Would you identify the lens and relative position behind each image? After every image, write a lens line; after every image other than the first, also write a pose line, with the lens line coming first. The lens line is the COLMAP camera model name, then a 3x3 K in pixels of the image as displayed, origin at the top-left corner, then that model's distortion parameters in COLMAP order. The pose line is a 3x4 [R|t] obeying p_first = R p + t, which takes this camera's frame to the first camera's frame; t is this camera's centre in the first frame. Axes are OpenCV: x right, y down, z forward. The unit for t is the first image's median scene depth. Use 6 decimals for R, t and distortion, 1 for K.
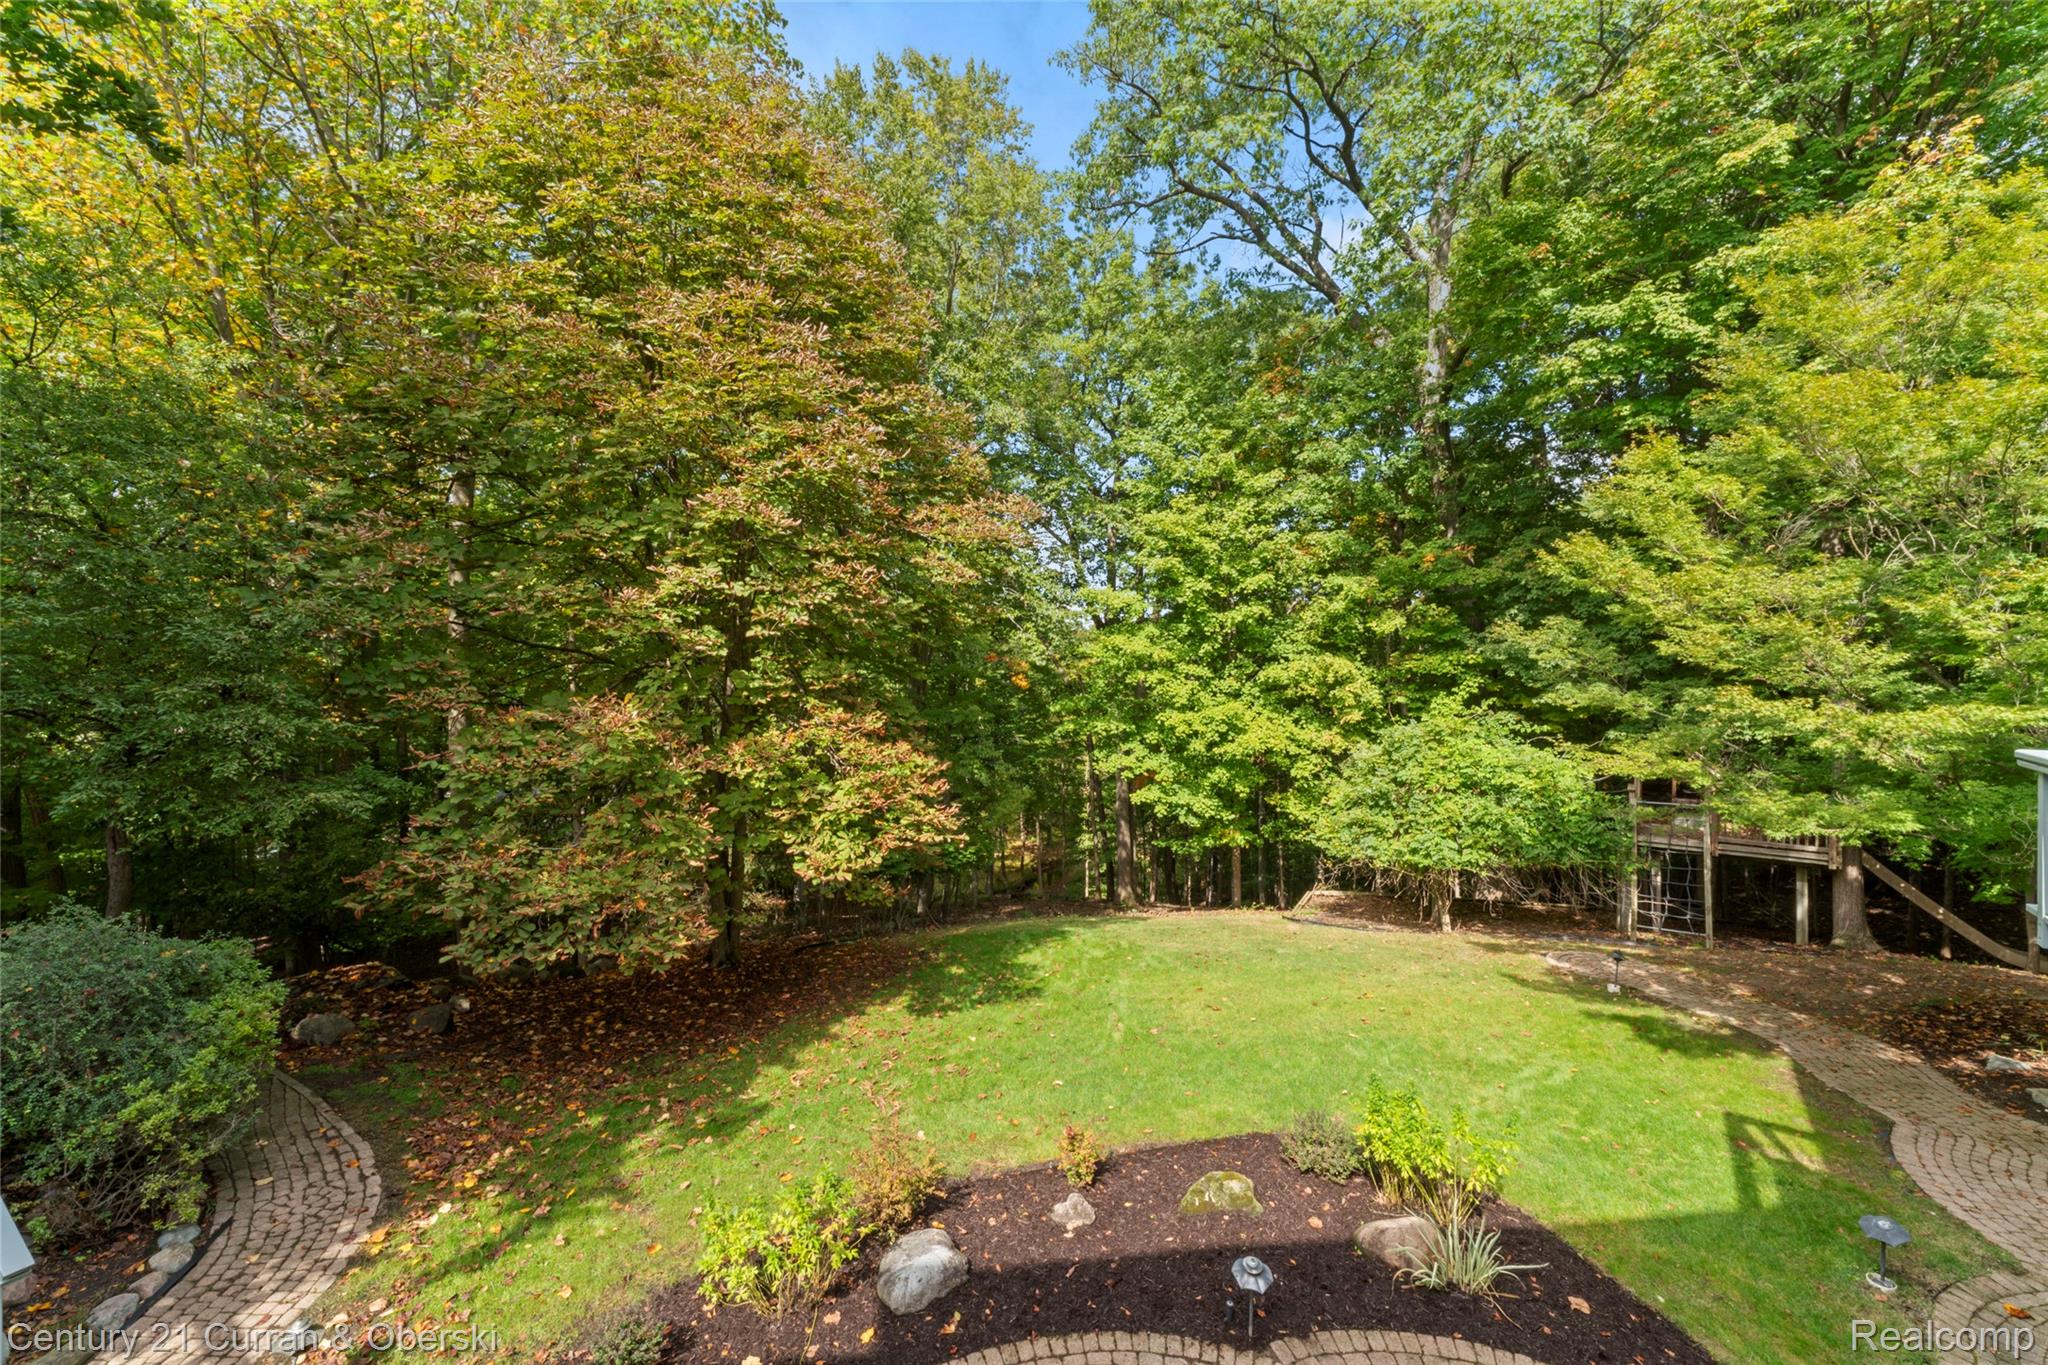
lens RADIAL K [[814.3, 0, 991.4], [0, 814.3, 690.9], [0, 0, 1]] dist [-0.006022, -0.000062]
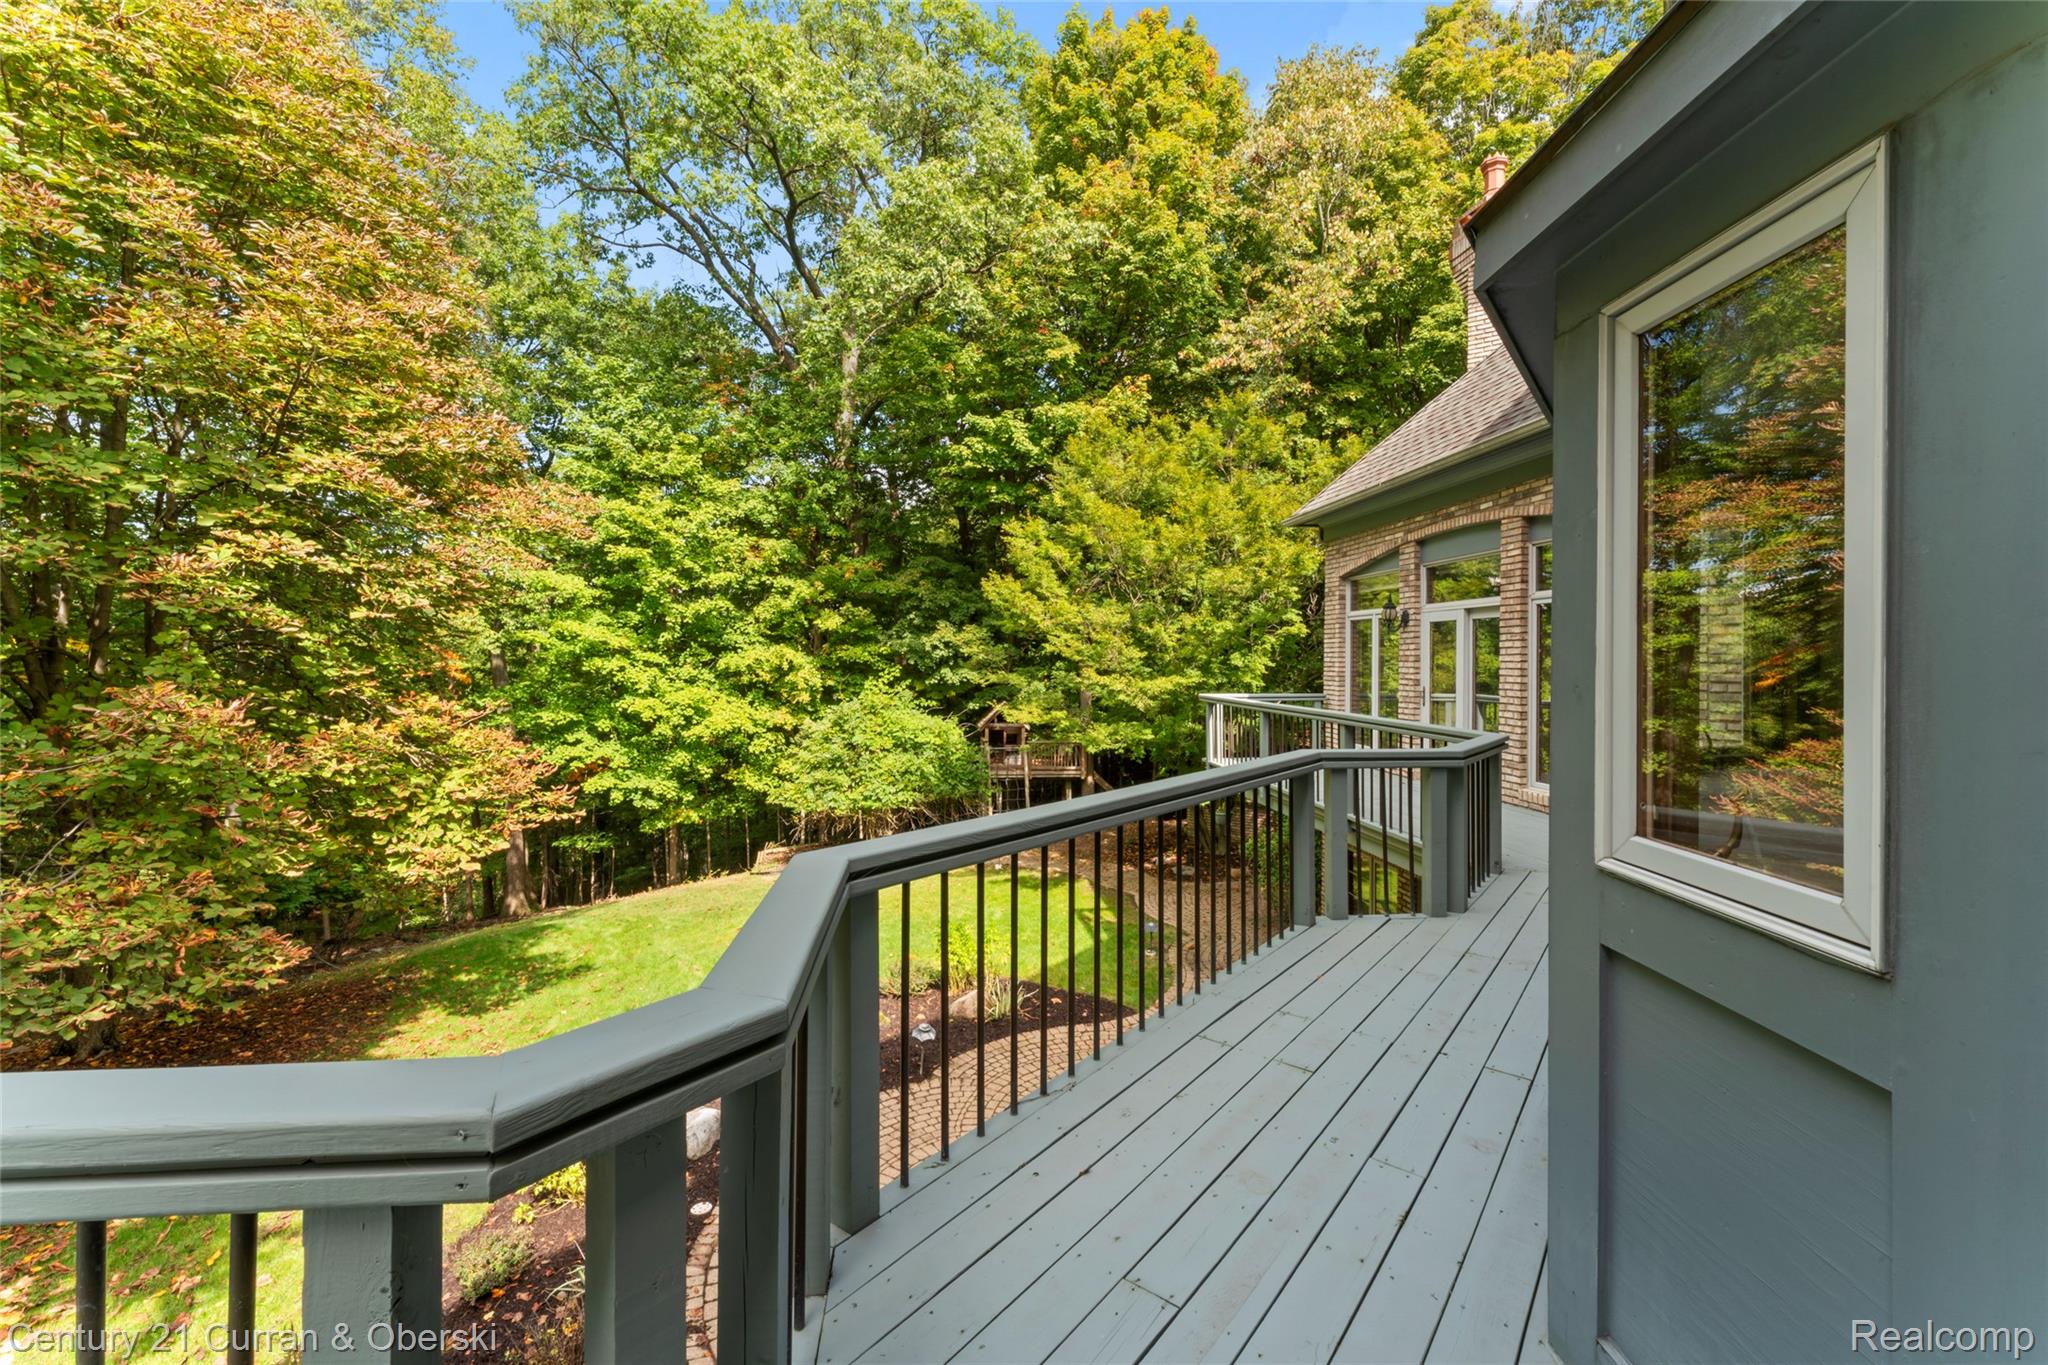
lens RADIAL K [[814.3, 0, 1030.6], [0, 814.3, 674.3], [0, 0, 1]] dist [-0.006022, -0.000062]
pose [[0.697936, -0.008885, 0.716105, -0.172559], [0.013016, 0.999915, -0.000279, 0.002293], [-0.716042, 0.009515, 0.697992, -0.072680]]
